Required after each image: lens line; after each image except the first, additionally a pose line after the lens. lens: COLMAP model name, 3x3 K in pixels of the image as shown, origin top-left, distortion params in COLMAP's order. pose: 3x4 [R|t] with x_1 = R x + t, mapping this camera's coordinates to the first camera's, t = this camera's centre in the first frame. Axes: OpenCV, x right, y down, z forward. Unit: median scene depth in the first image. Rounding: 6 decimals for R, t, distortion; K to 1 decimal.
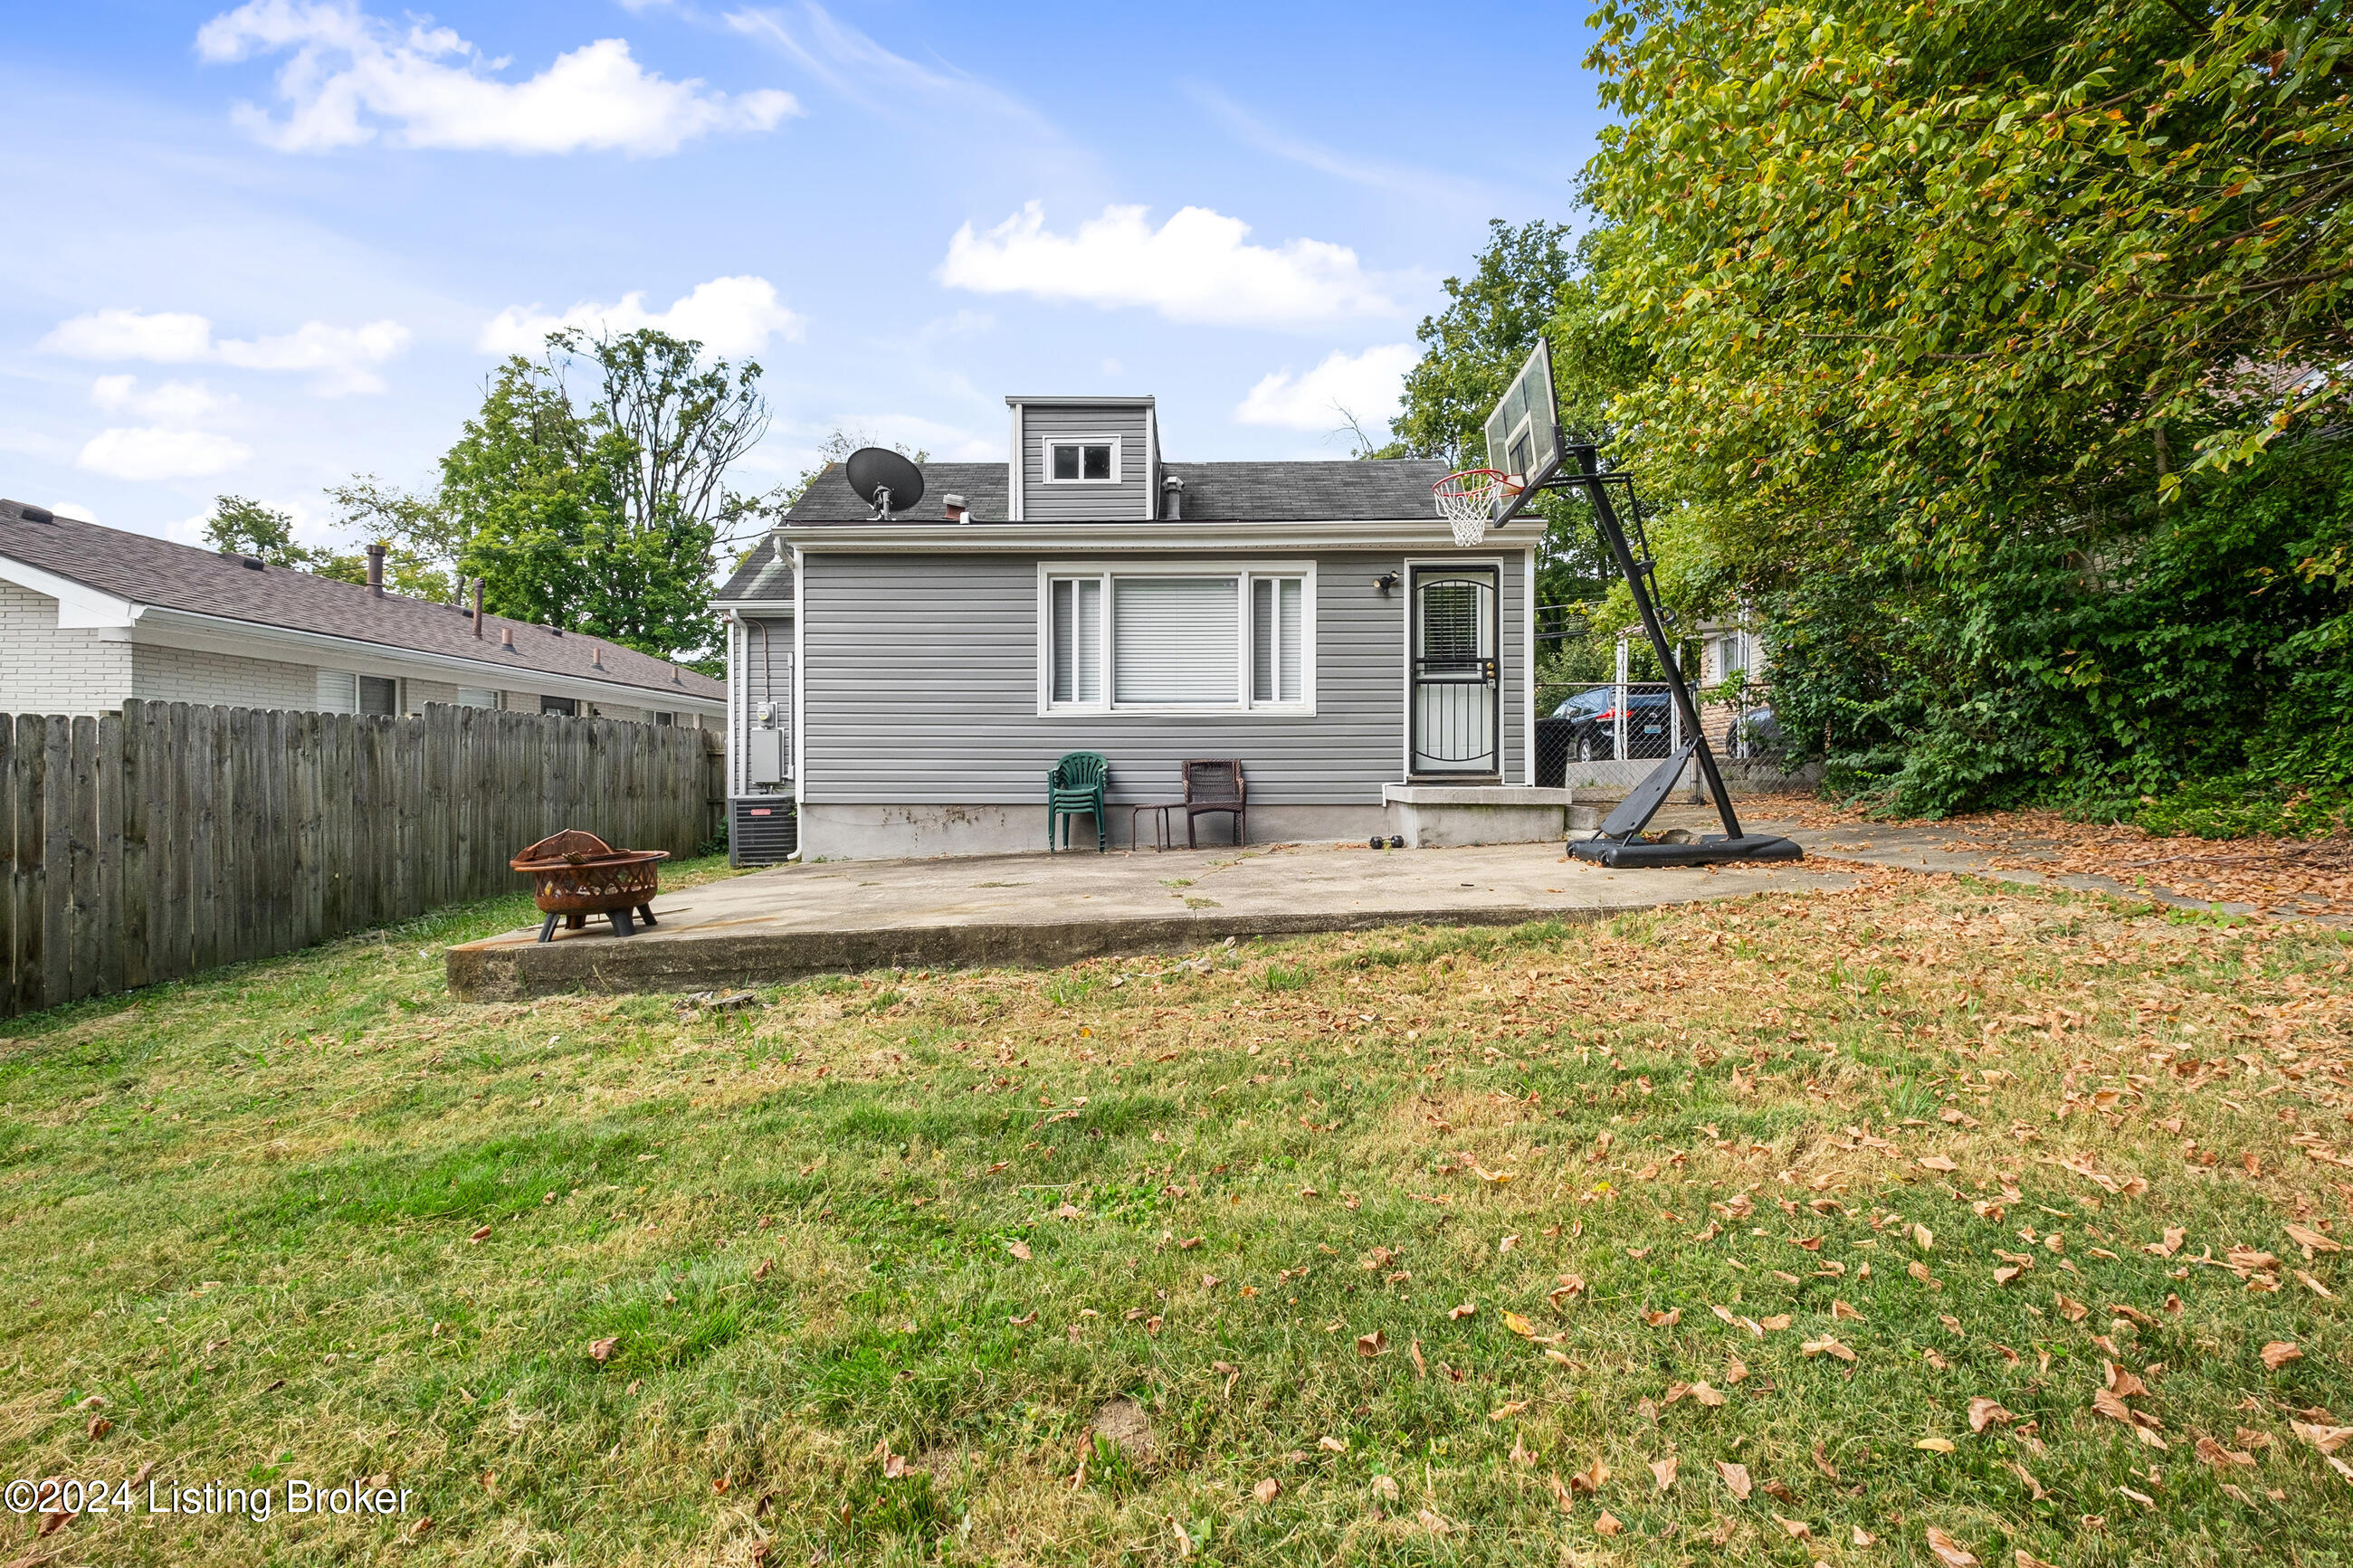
lens RADIAL K [[1019.4, 0, 1188.4], [0, 1019.4, 783.6], [0, 0, 1]] dist [-0.001344, -0.000711]
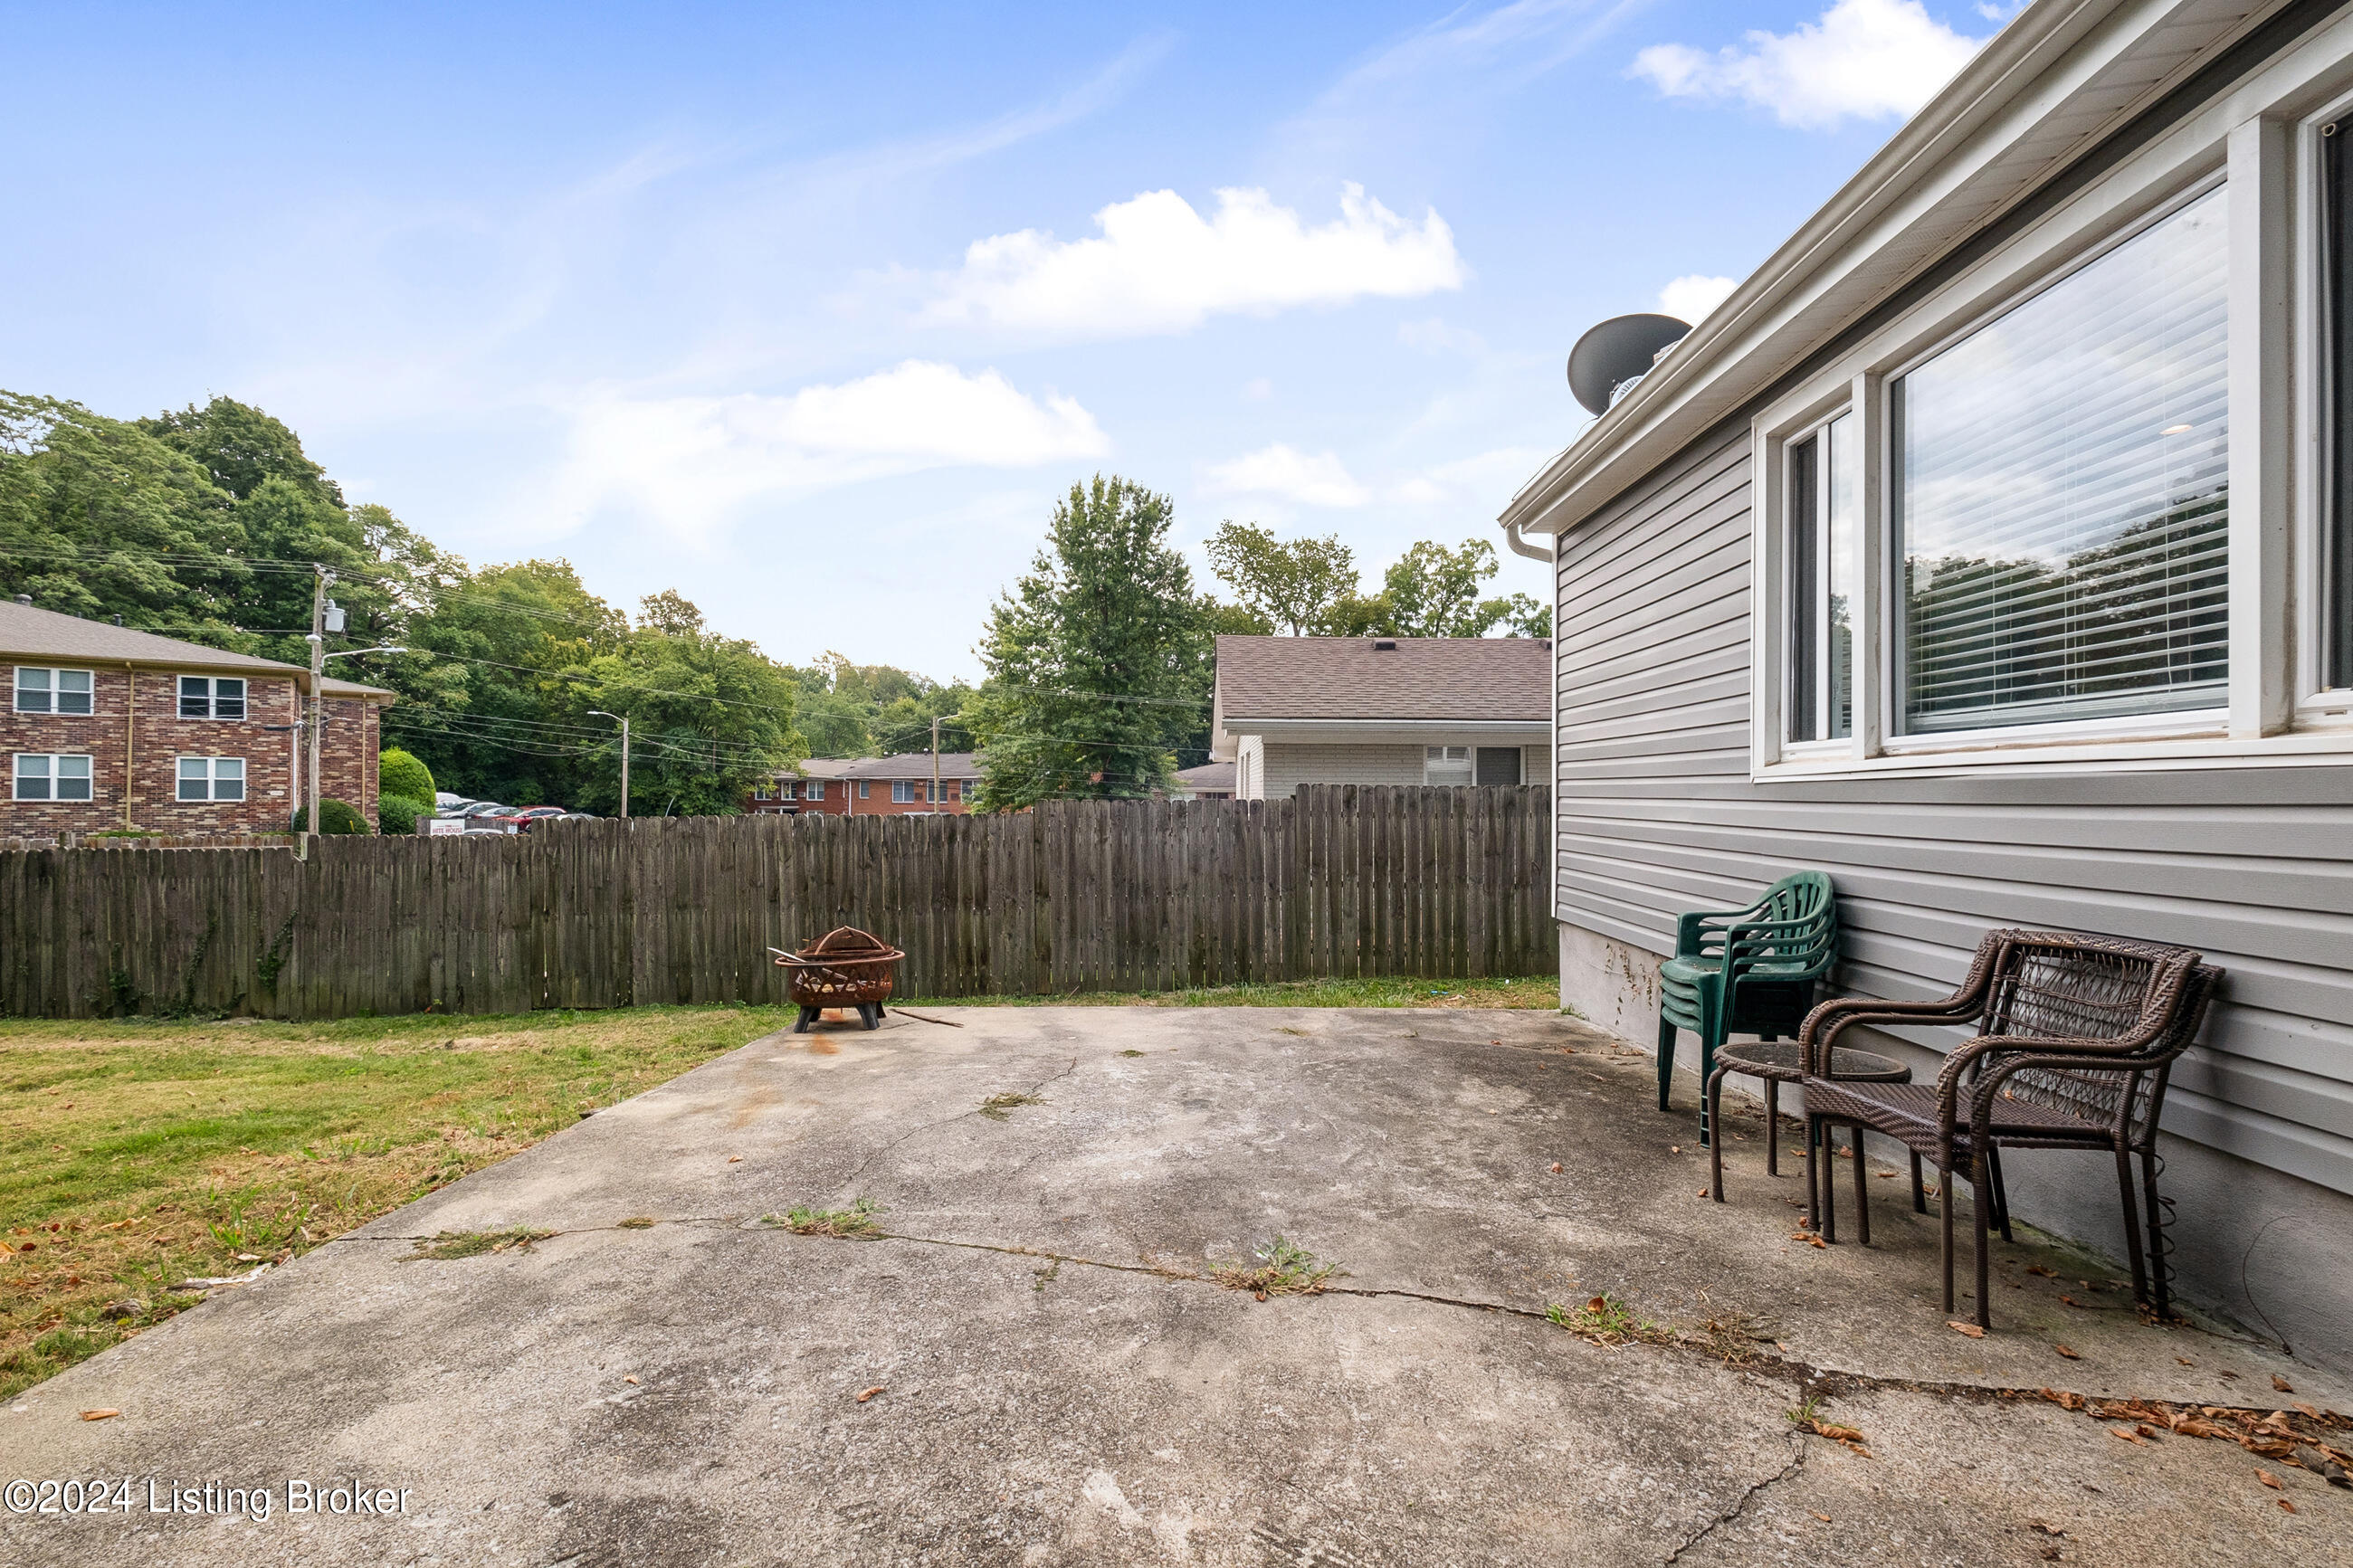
lens RADIAL K [[1019.4, 0, 1188.4], [0, 1019.4, 783.6], [0, 0, 1]] dist [-0.001344, -0.000711]
pose [[-0.049569, -0.004769, -0.998759, 0.406850], [-0.010983, 0.999931, -0.004229, -0.092958], [0.998710, 0.010760, -0.049617, 1.158235]]
